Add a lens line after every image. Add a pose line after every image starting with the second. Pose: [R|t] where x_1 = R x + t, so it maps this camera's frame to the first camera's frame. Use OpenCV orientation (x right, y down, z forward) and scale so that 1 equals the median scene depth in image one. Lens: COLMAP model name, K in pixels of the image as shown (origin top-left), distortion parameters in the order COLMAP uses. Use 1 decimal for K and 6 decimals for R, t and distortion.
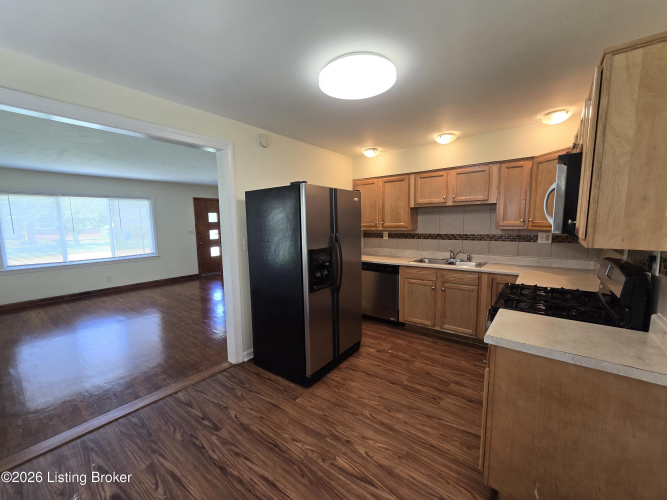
lens RADIAL K [[273.5, 0, 329.4], [0, 273.5, 252.8], [0, 0, 1]] dist [-0.002235, 0.000348]
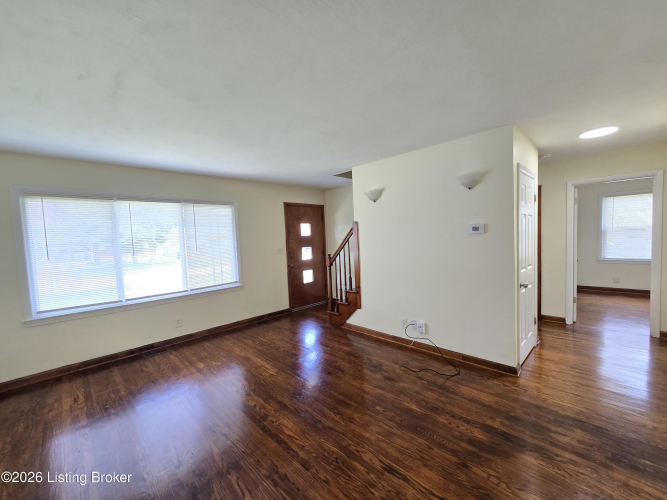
lens RADIAL K [[273.5, 0, 329.4], [0, 273.5, 252.8], [0, 0, 1]] dist [-0.002235, 0.000348]
pose [[0.991787, -0.019068, -0.126473, -0.665666], [0.012242, 0.998437, -0.054531, -0.066411], [0.127315, 0.052535, 0.990470, 0.705136]]
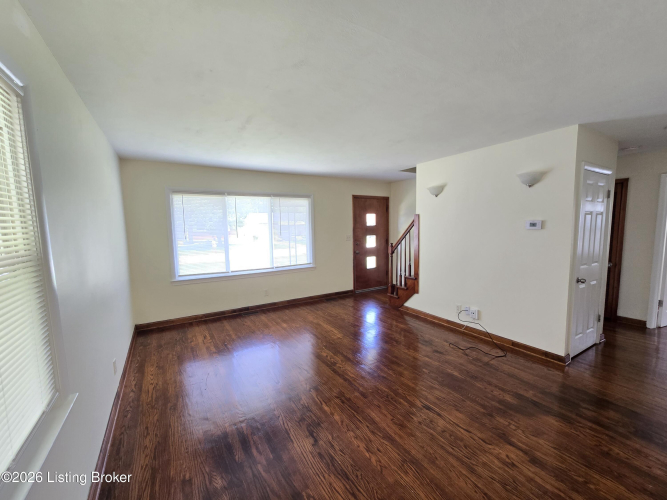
lens RADIAL K [[274.9, 0, 329.9], [0, 274.9, 252.3], [0, 0, 1]] dist [-0.000901, 0.000002]
pose [[0.937015, 0.033132, -0.347713, -0.627326], [-0.037874, 0.999259, -0.006845, -0.058617], [0.347229, 0.019583, 0.937576, 0.508691]]
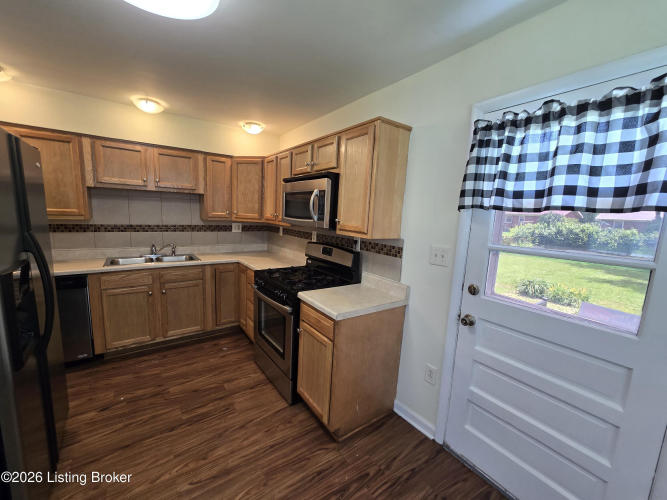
lens RADIAL K [[273.5, 0, 329.4], [0, 273.5, 252.8], [0, 0, 1]] dist [-0.002235, 0.000348]
pose [[0.279740, -0.113074, 0.953394, -0.239280], [0.060424, 0.993145, 0.100059, -0.040383], [-0.958172, 0.029617, 0.284655, 0.282101]]
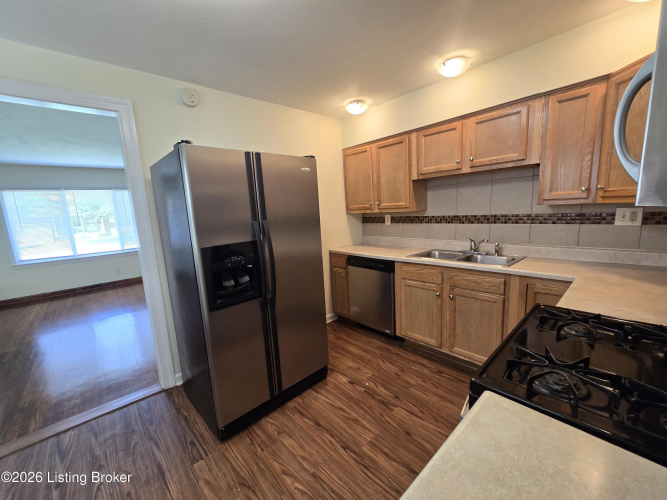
lens RADIAL K [[273.5, 0, 329.4], [0, 273.5, 252.8], [0, 0, 1]] dist [-0.002235, 0.000348]
pose [[0.984539, -0.009953, -0.174882, 0.245284], [0.019579, 0.998381, 0.053404, -0.020489], [0.174067, -0.056002, 0.983140, 0.291651]]
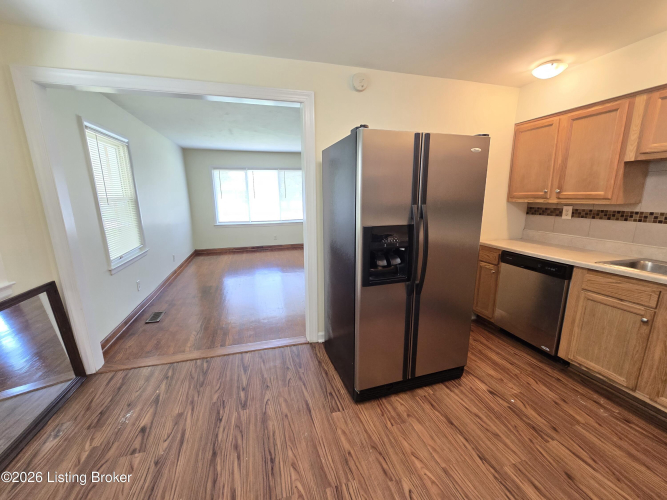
lens RADIAL K [[273.8, 0, 329.1], [0, 273.8, 252.8], [0, 0, 1]] dist [-0.000528, 0.000302]
pose [[0.808197, 0.131789, -0.573977, 0.191610], [-0.071131, 0.989349, 0.127004, -0.020188], [0.584601, -0.061817, 0.808963, 0.265523]]
